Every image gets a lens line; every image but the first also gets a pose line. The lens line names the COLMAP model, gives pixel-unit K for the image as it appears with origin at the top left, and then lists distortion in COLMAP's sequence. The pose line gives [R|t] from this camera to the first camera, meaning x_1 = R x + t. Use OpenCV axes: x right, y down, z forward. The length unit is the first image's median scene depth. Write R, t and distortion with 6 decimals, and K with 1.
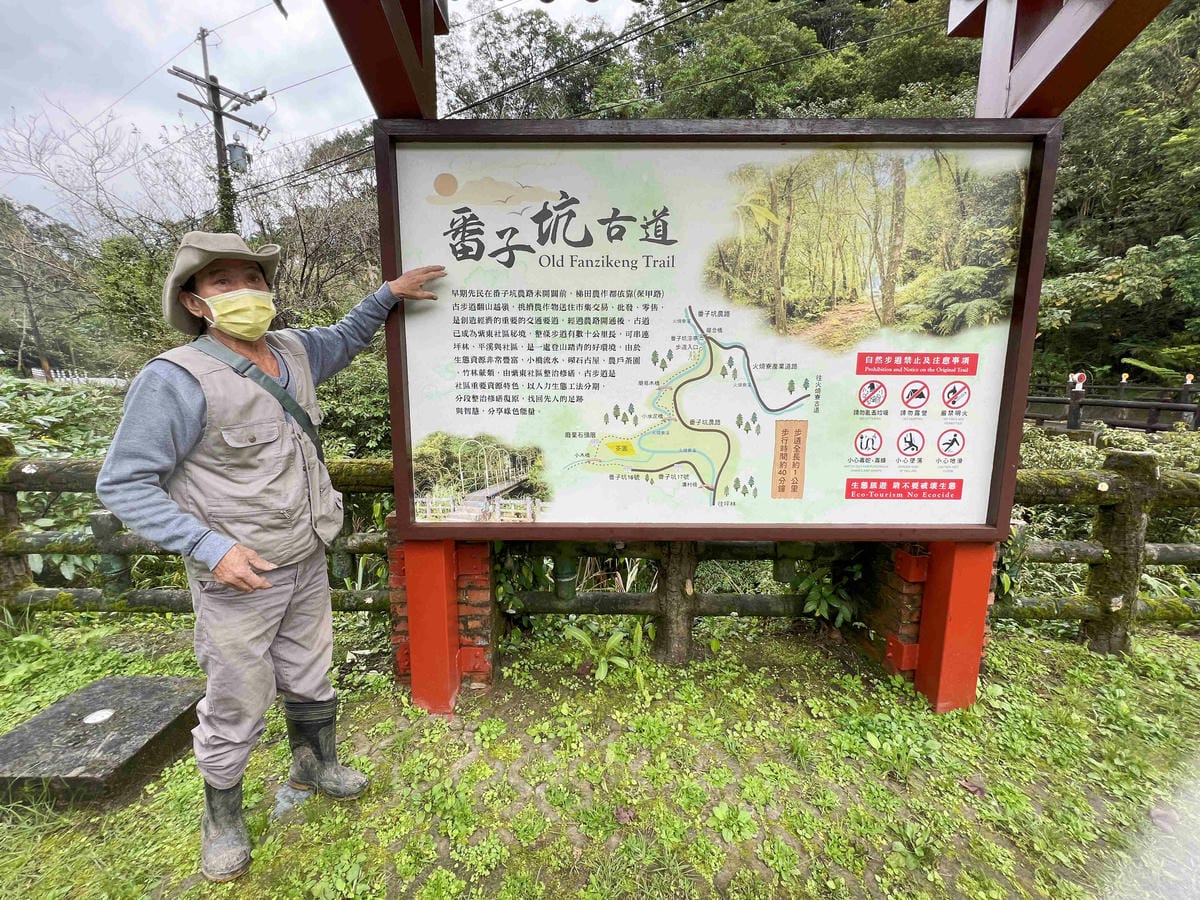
lens RADIAL K [[483.7, 0, 605.1], [0, 483.7, 446.9], [0, 0, 1]] dist [-0.003434, -0.001488]
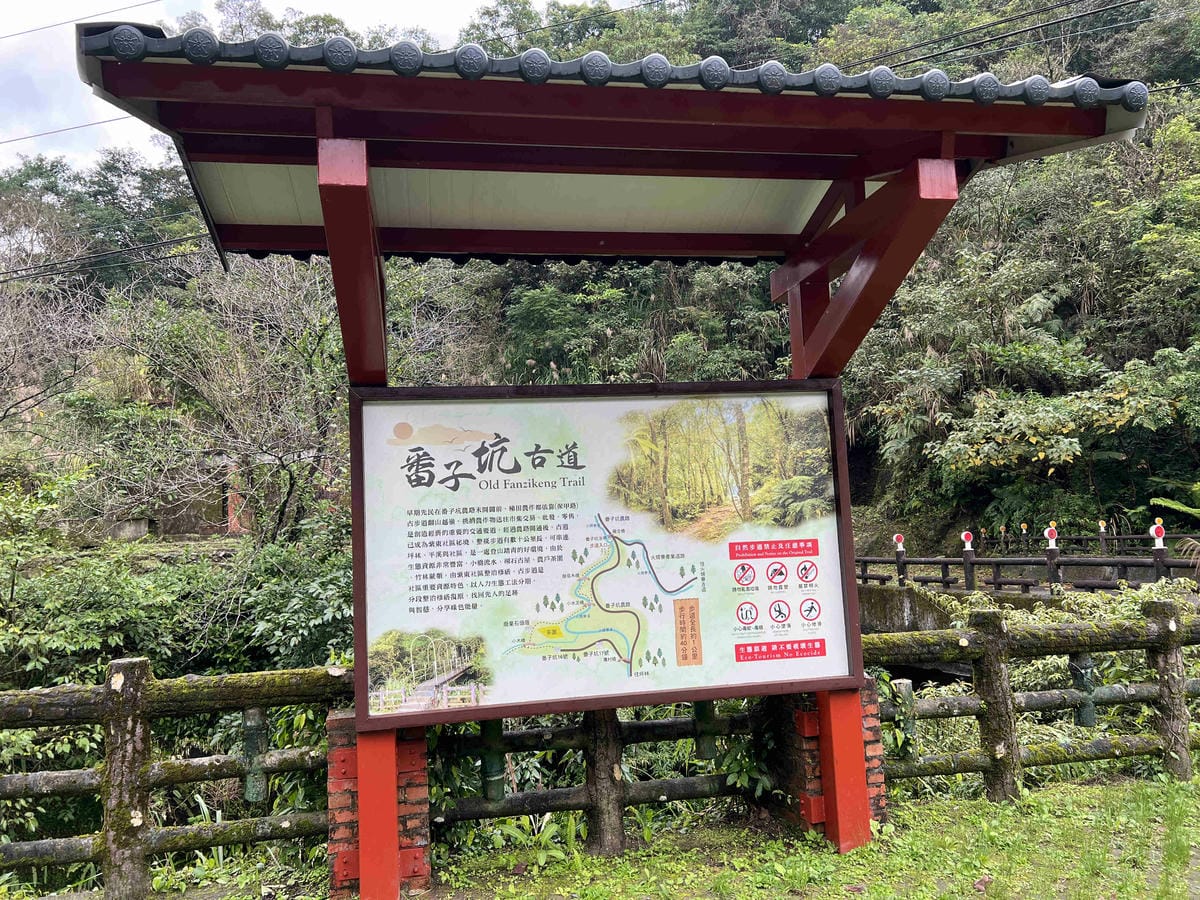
lens RADIAL K [[913.4, 0, 601.7], [0, 913.4, 446.0], [0, 0, 1]] dist [0.059661, -0.038500]
pose [[0.981848, -0.033951, 0.186606, -0.246965], [0.079757, 0.966541, -0.243799, 0.118338], [-0.172085, 0.254257, 0.951704, -1.274169]]
